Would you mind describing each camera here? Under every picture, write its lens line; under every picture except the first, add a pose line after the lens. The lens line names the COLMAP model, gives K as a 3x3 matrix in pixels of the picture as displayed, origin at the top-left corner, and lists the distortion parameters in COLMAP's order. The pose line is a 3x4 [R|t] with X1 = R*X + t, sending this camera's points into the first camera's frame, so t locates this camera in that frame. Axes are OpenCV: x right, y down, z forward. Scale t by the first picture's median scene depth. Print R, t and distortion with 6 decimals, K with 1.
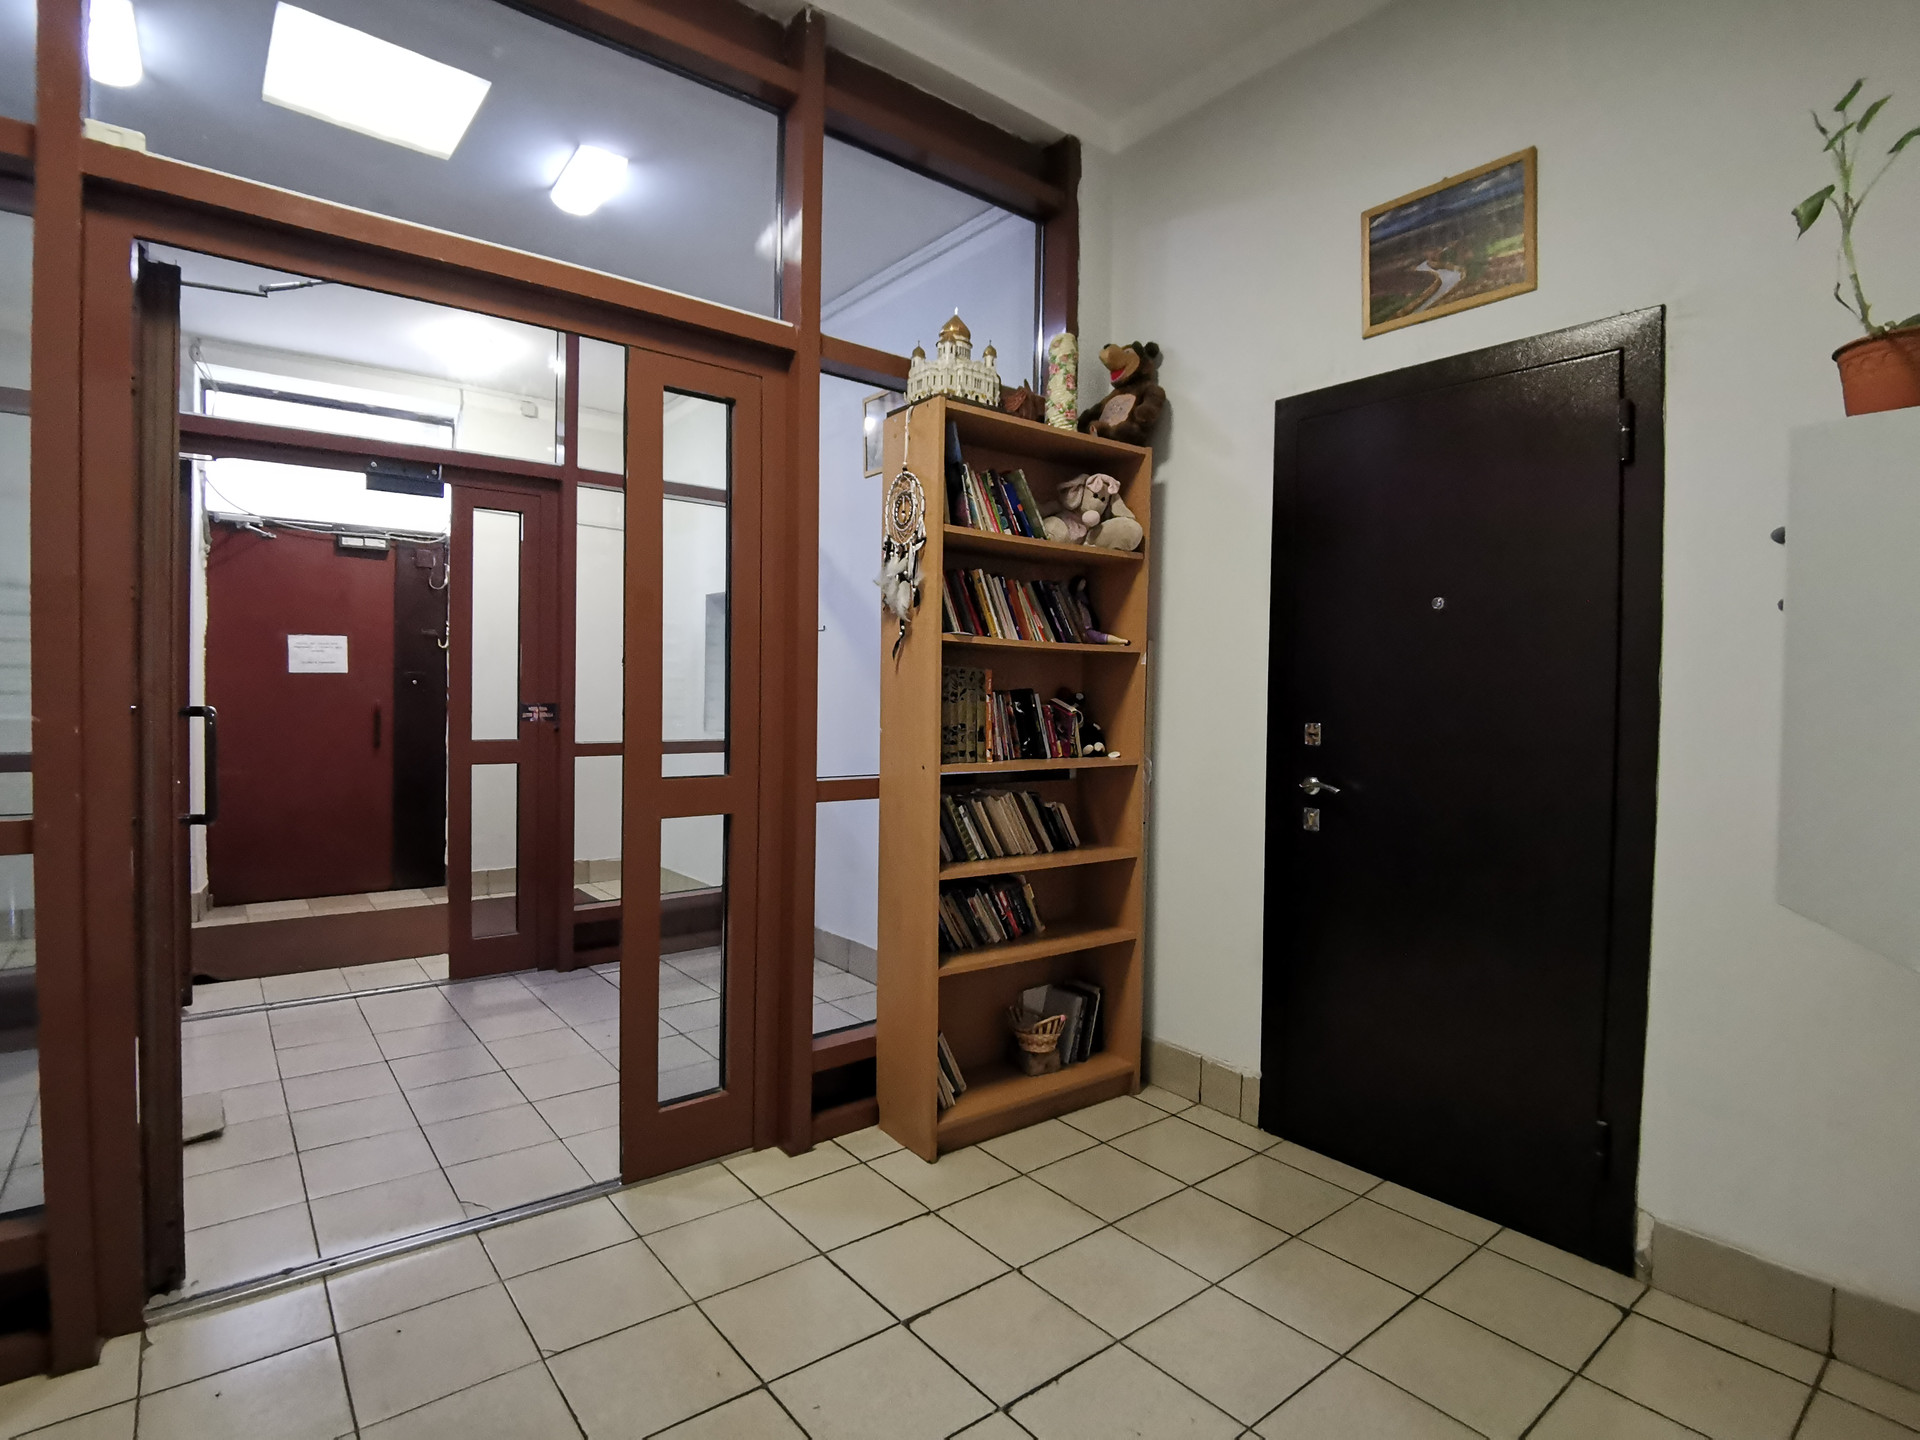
lens RADIAL K [[1001.7, 0, 960.0], [0, 1001.7, 720.0], [0, 0, 1]] dist [-0.005016, -0.000475]
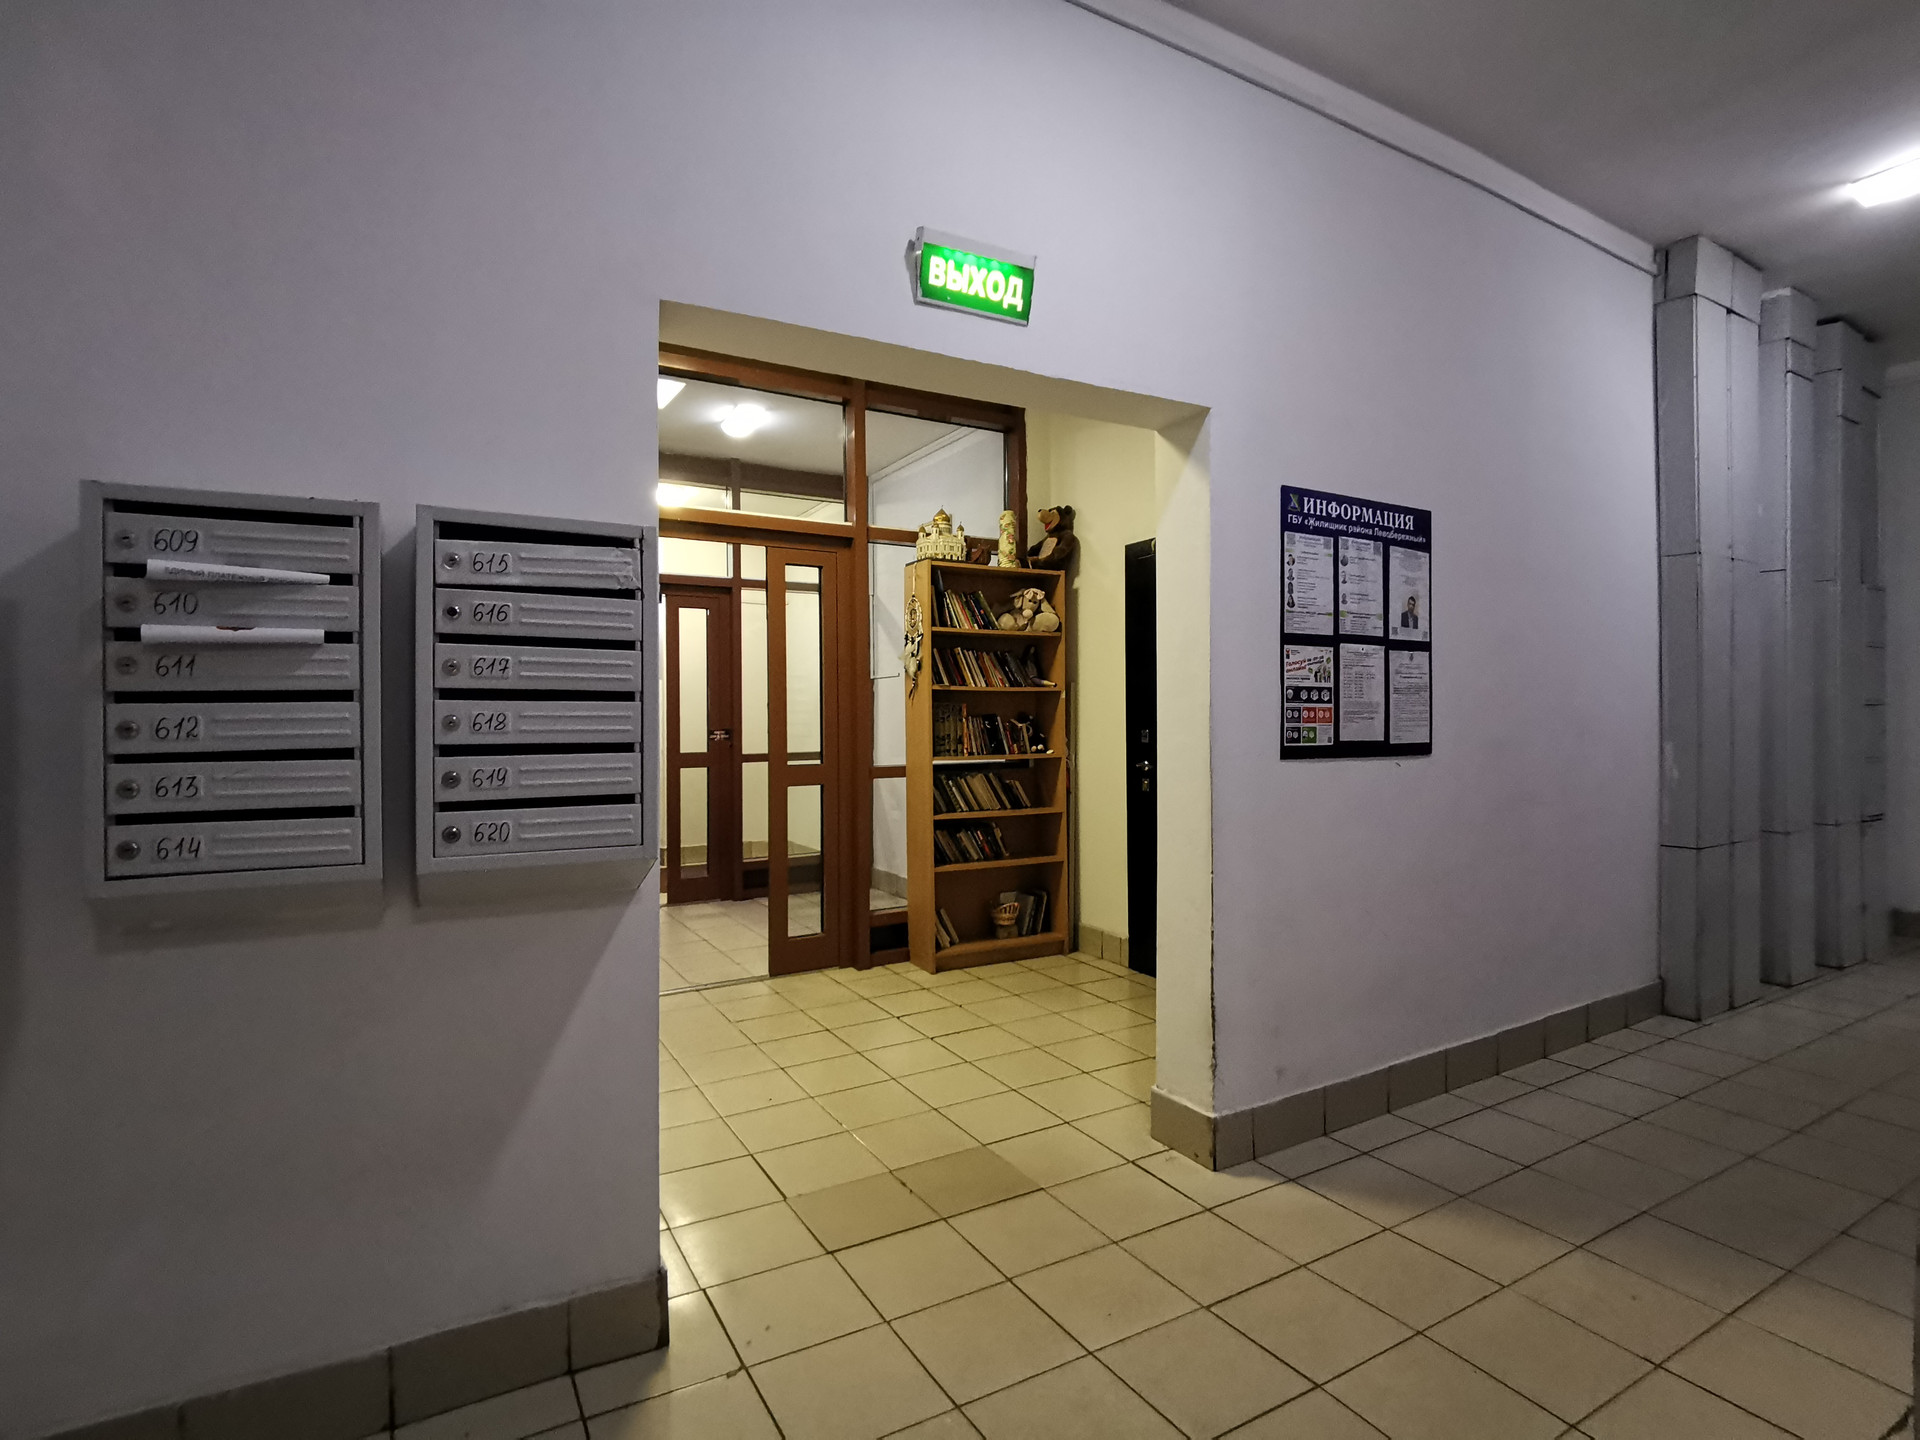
lens RADIAL K [[973.3, 0, 960.0], [0, 973.3, 720.0], [0, 0, 1]] dist [-0.058151, 0.013571]
pose [[0.989659, -0.022651, -0.141639, 0.250978], [0.019502, 0.999532, -0.023580, 0.018069], [0.142107, 0.020574, 0.989638, -0.674851]]
